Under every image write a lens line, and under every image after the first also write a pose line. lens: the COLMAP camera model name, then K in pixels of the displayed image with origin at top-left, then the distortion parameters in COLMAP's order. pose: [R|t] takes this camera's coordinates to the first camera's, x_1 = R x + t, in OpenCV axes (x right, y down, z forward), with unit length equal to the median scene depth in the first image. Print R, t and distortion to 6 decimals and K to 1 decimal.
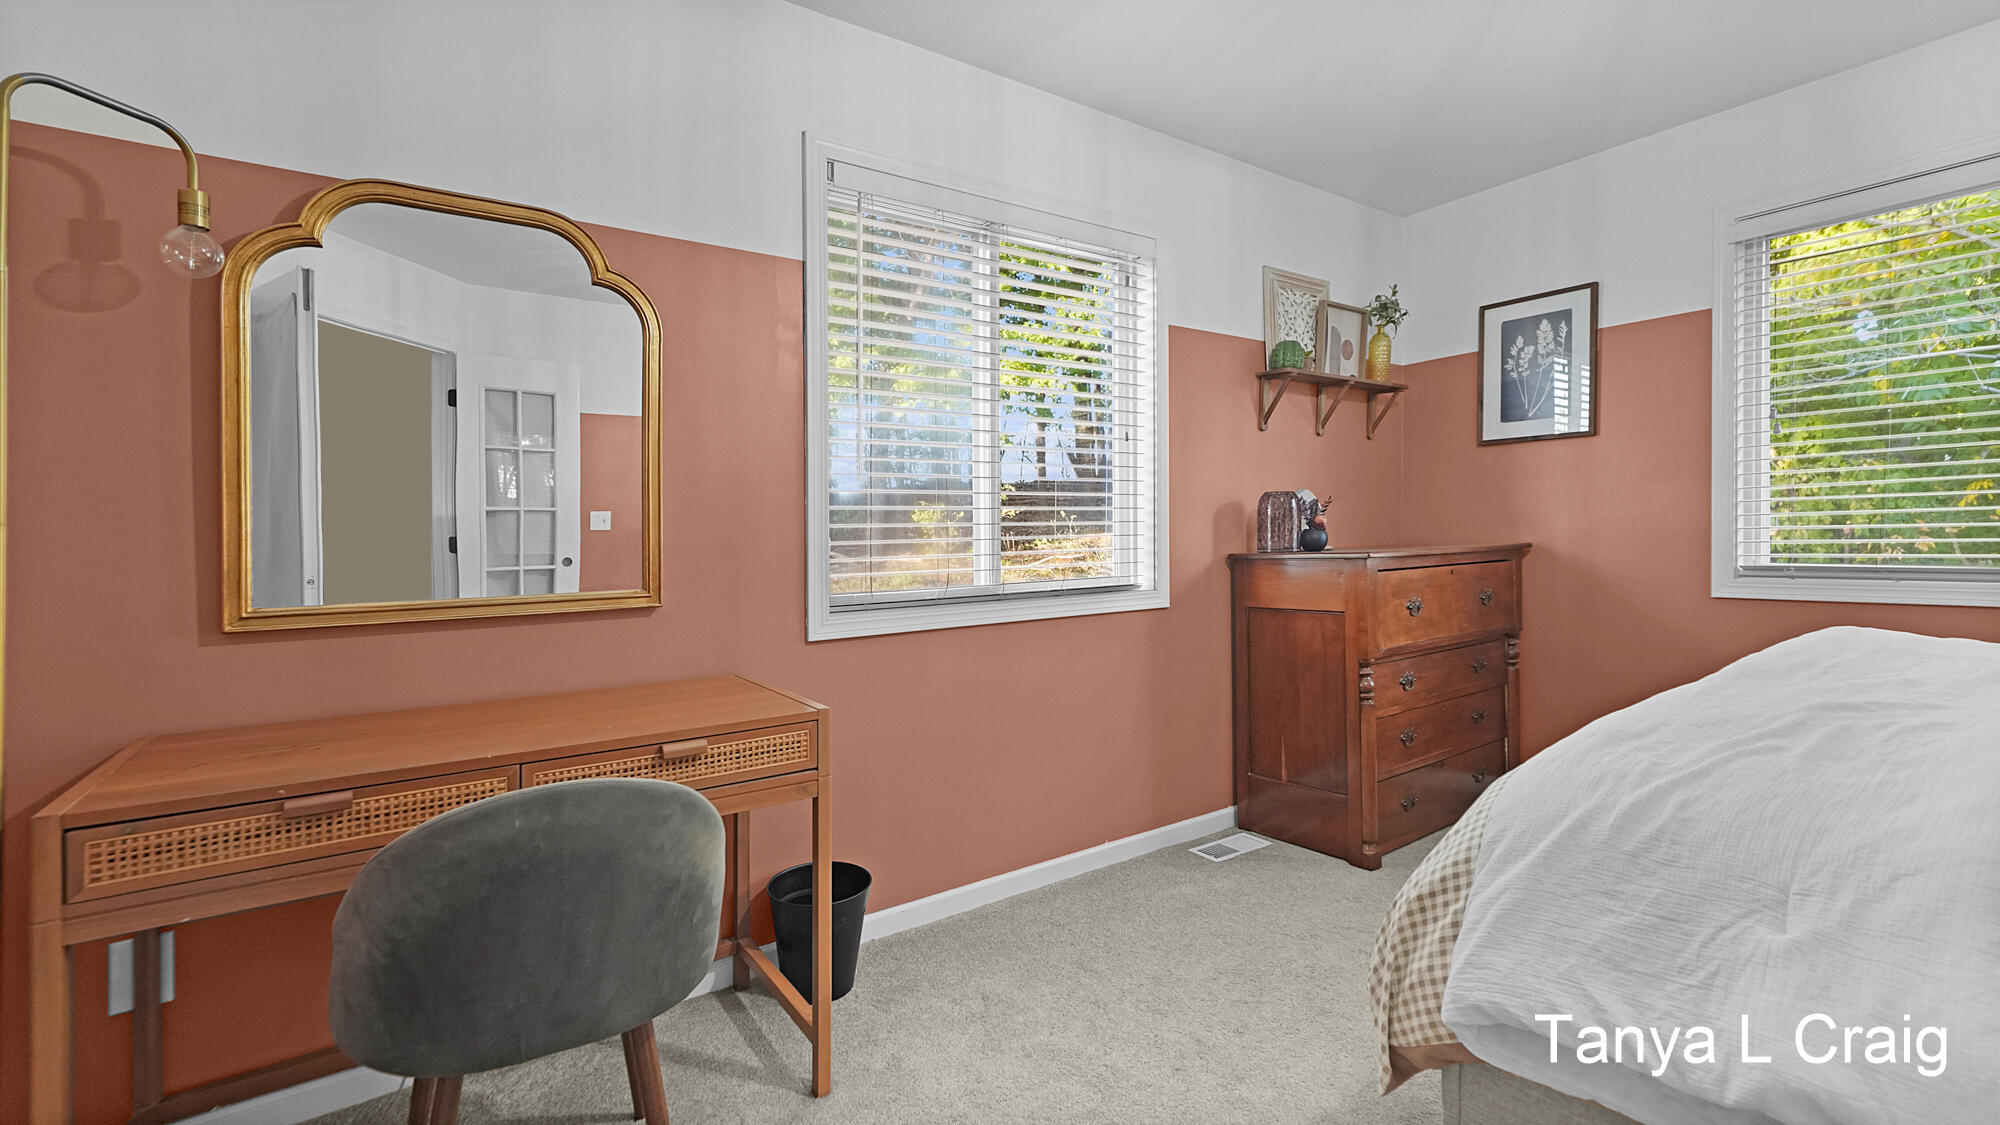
lens RADIAL K [[862.0, 0, 1000.3], [0, 862.0, 557.8], [0, 0, 1]] dist [-0.000953, 0.000166]
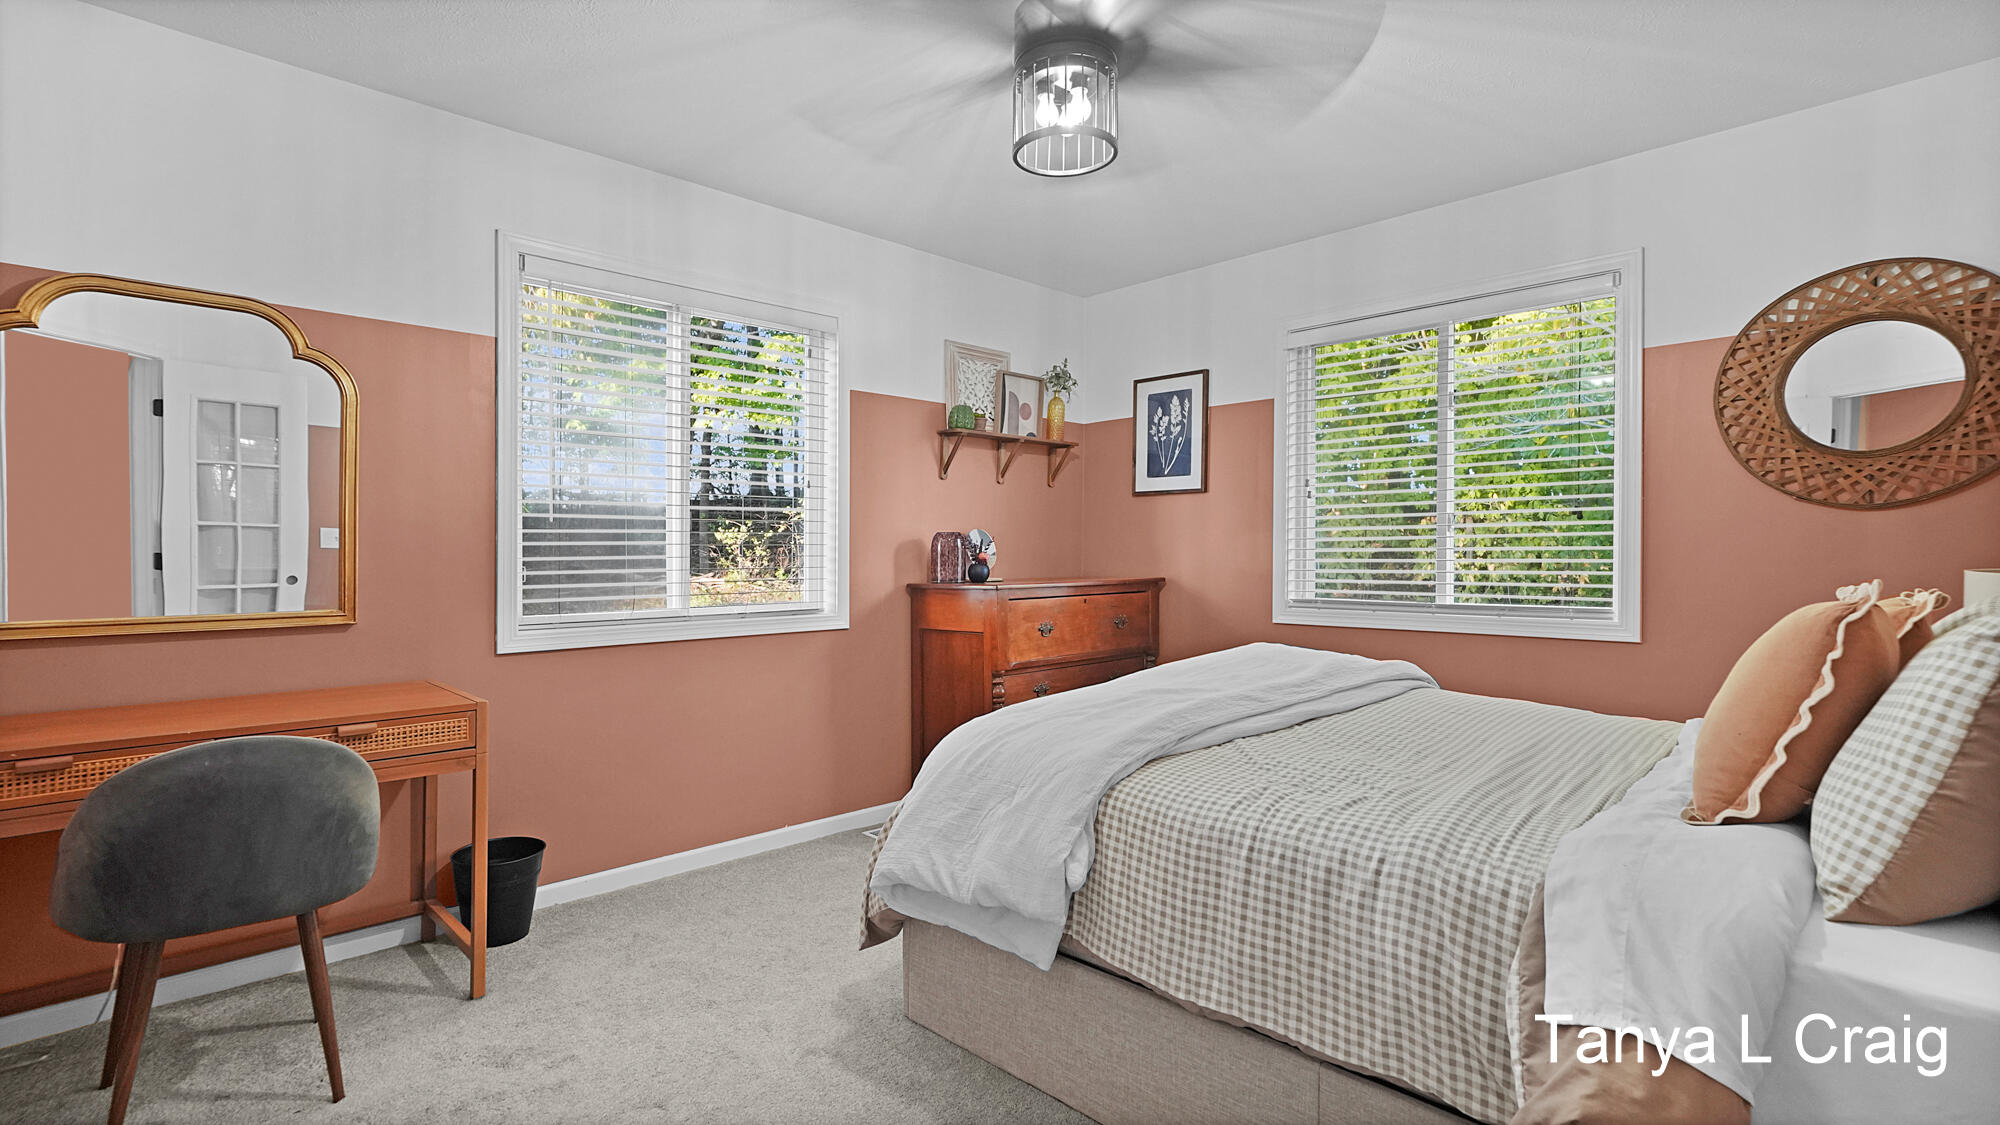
lens RADIAL K [[933.3, 0, 997.6], [0, 933.3, 582.3], [0, 0, 1]] dist [0.007799, 0.001265]
pose [[0.986369, 0.014064, 0.163944, 0.190456], [-0.014705, 0.999888, 0.002701, -0.012639], [-0.163887, -0.005075, 0.986466, -0.304139]]
